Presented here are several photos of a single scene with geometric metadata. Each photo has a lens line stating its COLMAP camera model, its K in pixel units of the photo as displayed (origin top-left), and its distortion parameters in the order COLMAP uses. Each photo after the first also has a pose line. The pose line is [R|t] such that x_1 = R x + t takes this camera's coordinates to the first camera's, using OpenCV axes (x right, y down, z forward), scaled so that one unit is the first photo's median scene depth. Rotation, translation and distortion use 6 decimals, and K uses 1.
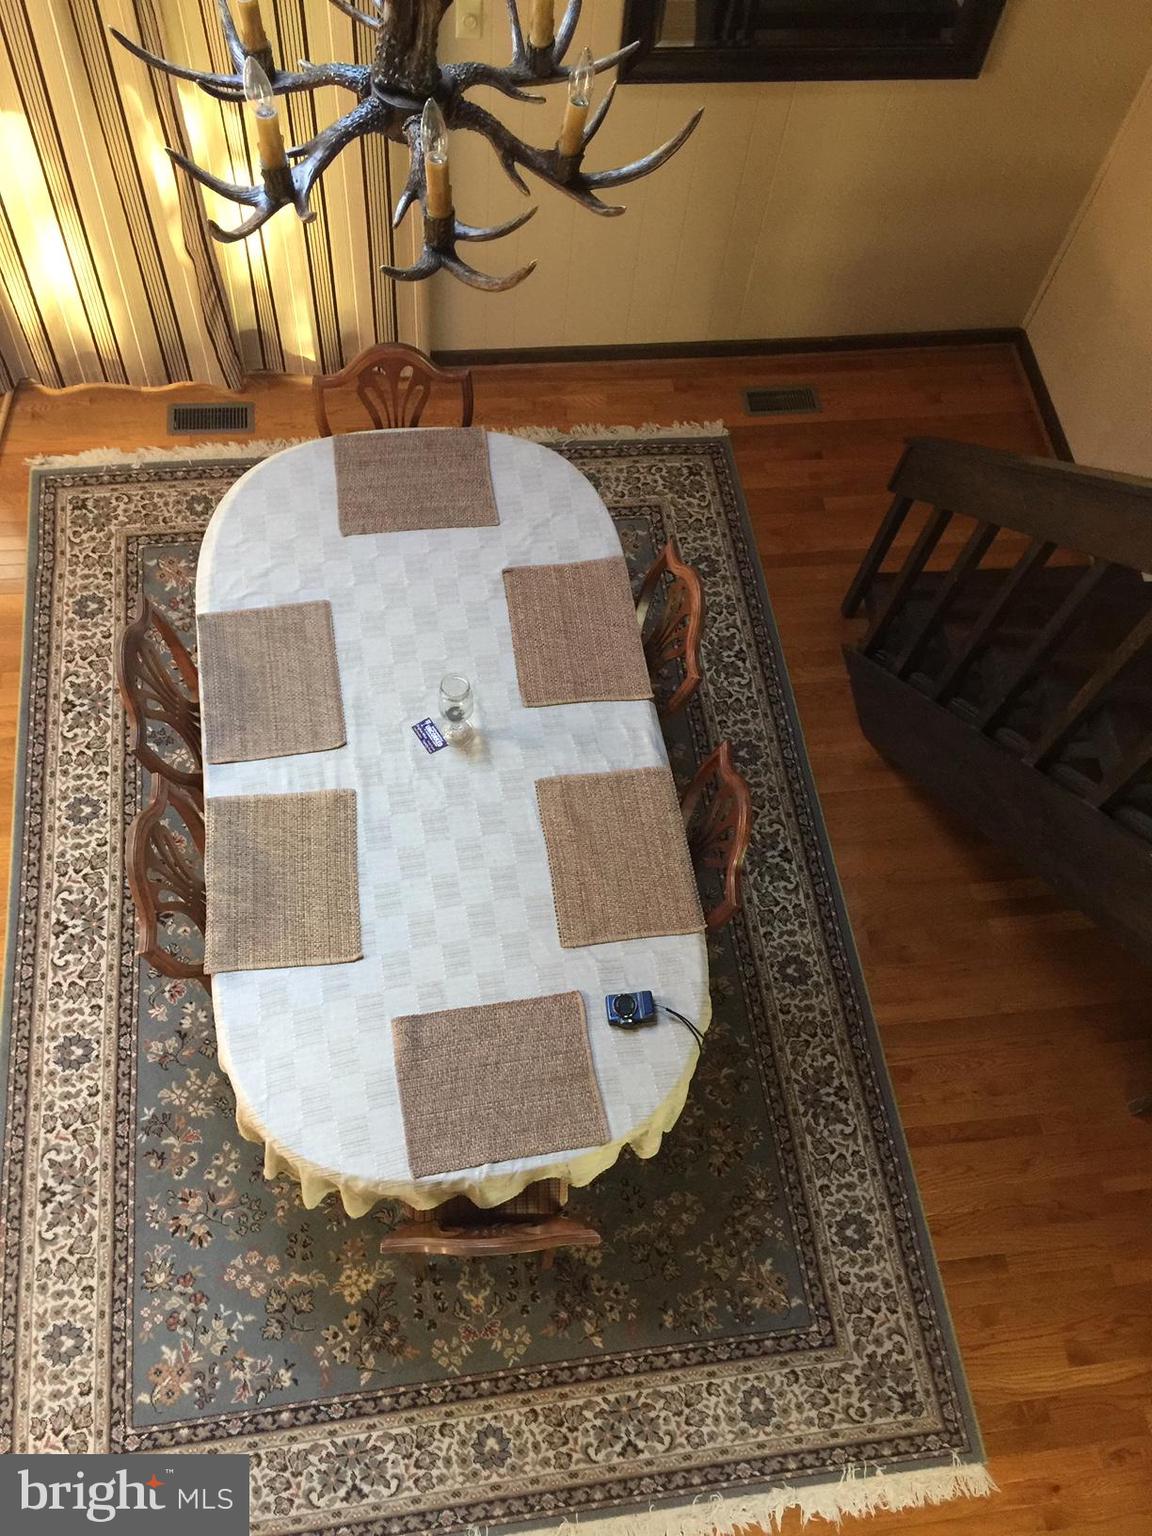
lens RADIAL K [[1328.1, 0, 580.0], [0, 1328.1, 755.3], [0, 0, 1]] dist [0.085348, -0.111390]
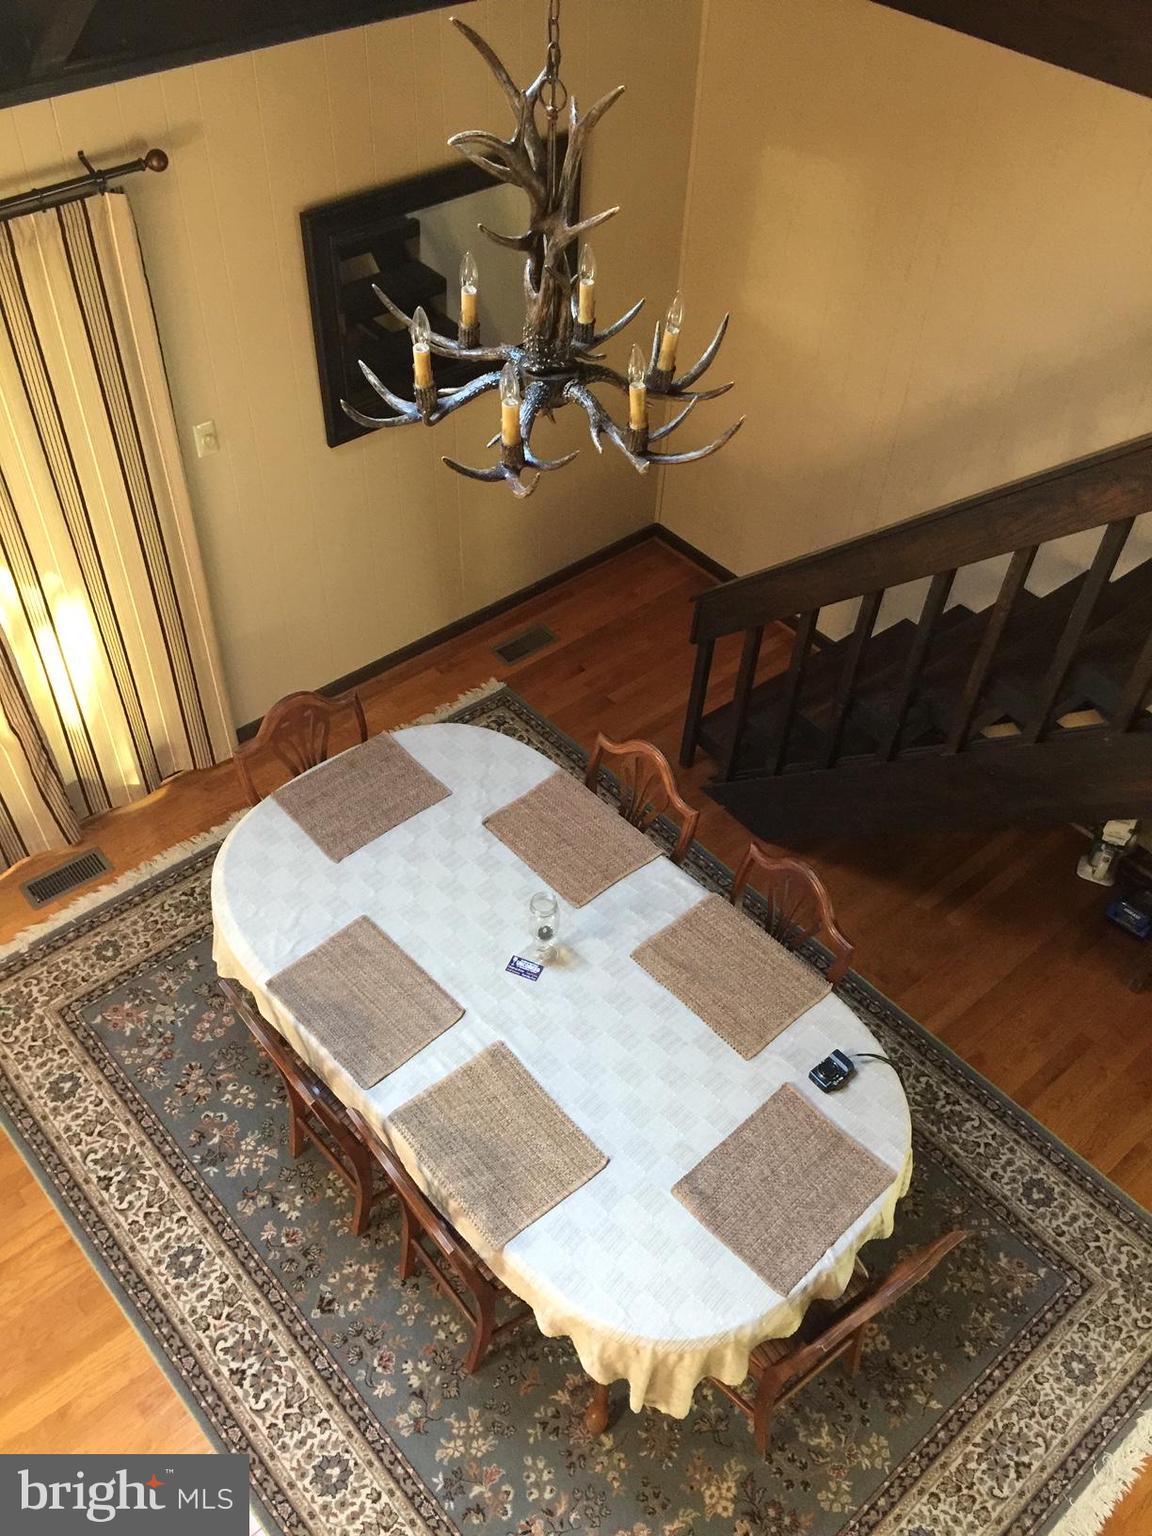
lens RADIAL K [[1328.1, 0, 576.8], [0, 1328.1, 778.9], [0, 0, 1]] dist [0.085348, -0.111390]
pose [[0.834058, -0.431849, 0.343299, -0.352718], [0.501225, 0.853163, -0.144520, 0.028970], [-0.230479, 0.292608, 0.928041, -0.055212]]
